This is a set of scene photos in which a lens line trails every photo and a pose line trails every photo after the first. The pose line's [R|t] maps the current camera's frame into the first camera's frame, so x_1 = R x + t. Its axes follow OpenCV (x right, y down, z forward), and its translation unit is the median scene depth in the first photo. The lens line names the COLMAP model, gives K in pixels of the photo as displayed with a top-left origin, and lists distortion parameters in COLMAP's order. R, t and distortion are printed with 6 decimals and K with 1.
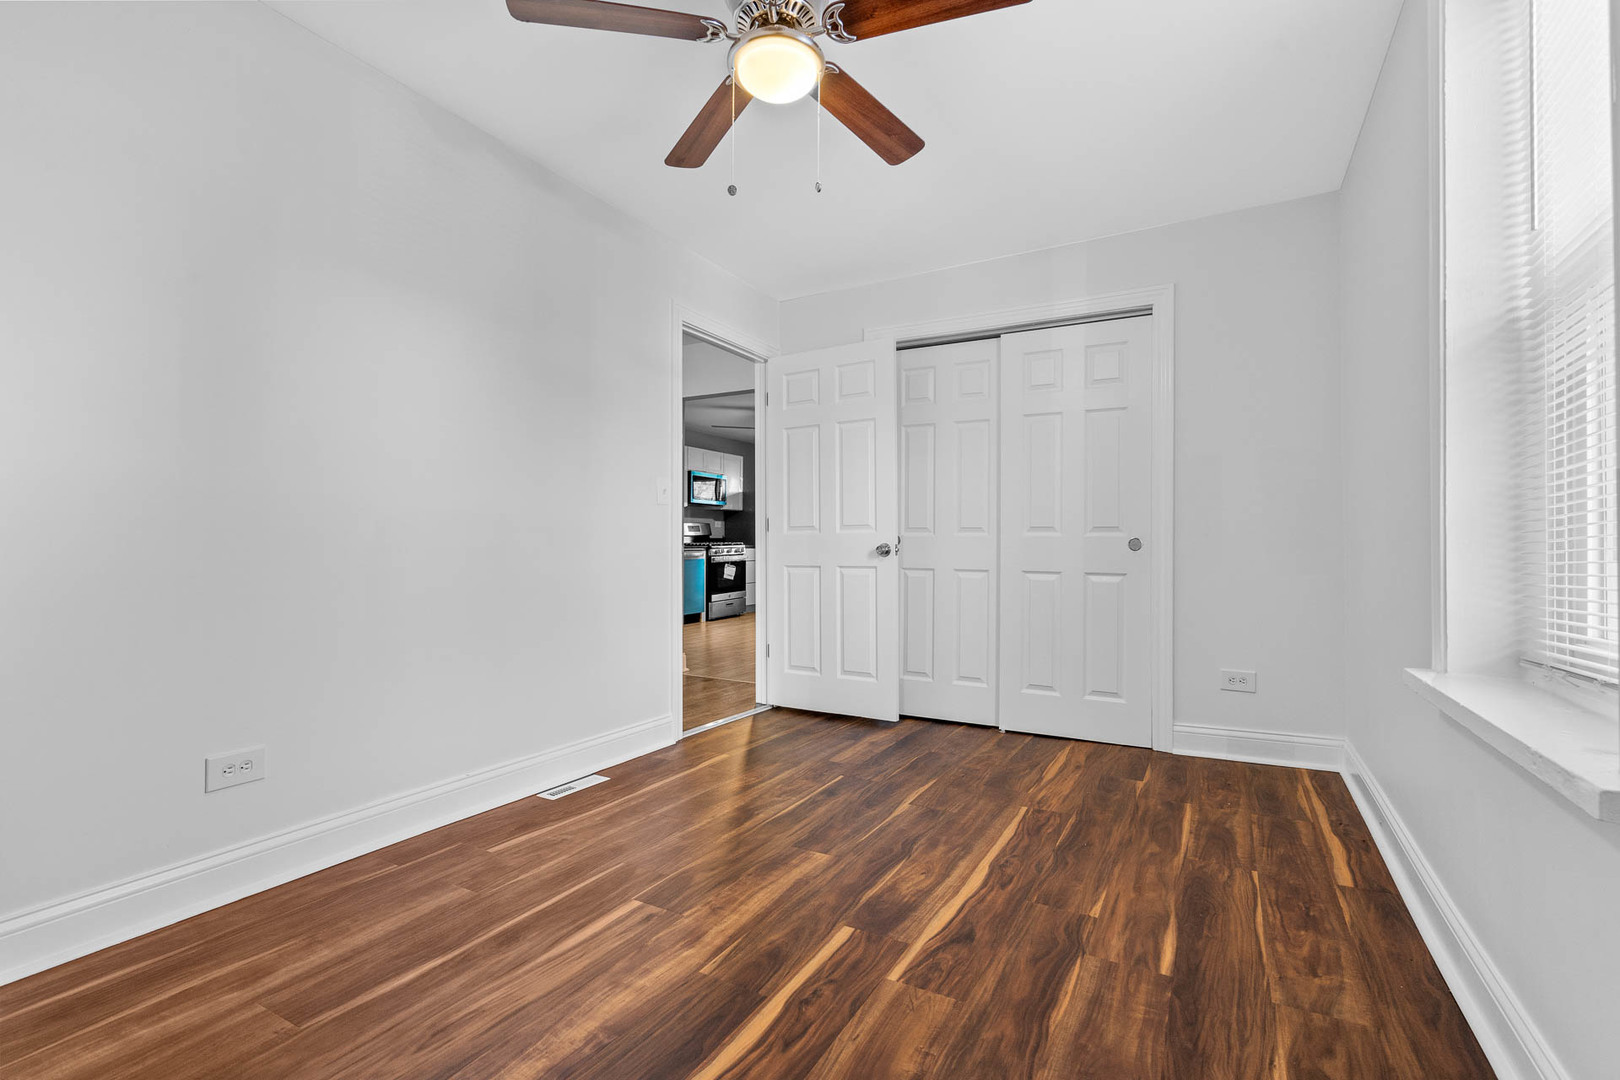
lens RADIAL K [[736.9, 0, 815.2], [0, 736.9, 541.1], [0, 0, 1]] dist [-0.002989, -0.000019]
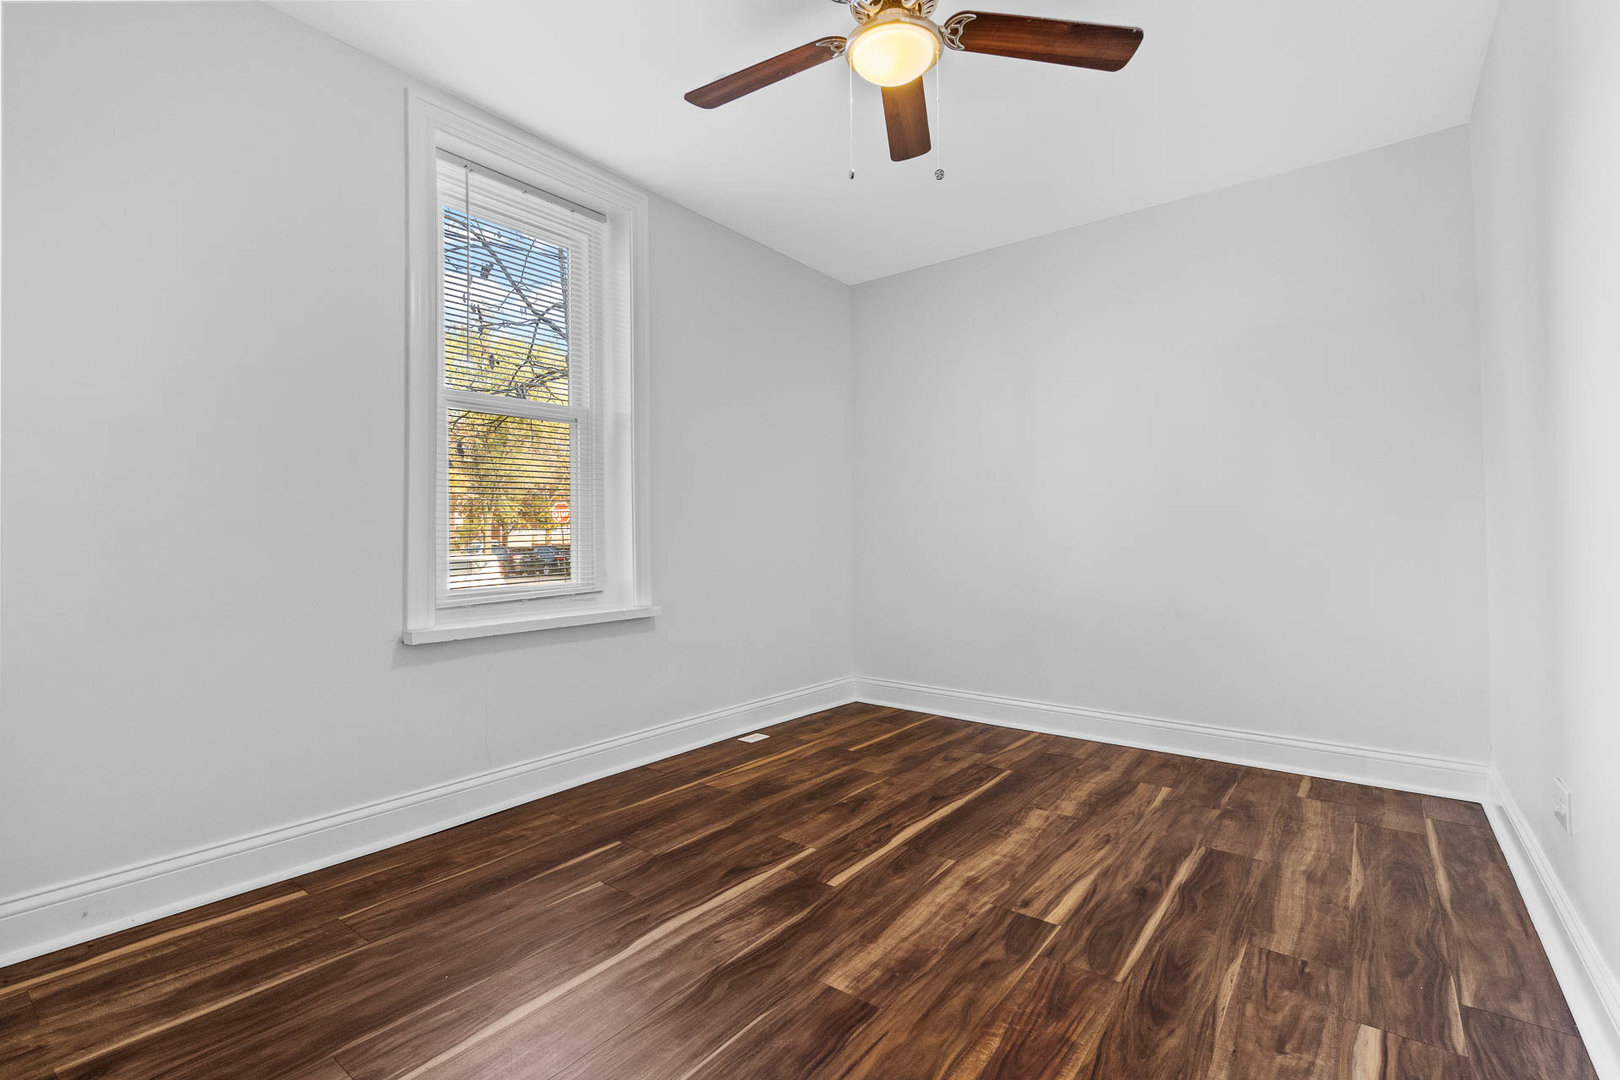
lens RADIAL K [[736.9, 0, 807.9], [0, 736.9, 542.3], [0, 0, 1]] dist [-0.002989, -0.000019]
pose [[-0.988445, 0.005816, 0.151471, -0.087432], [0.005260, 0.999978, -0.004072, 0.017766], [-0.151492, -0.003229, -0.988453, 2.050533]]
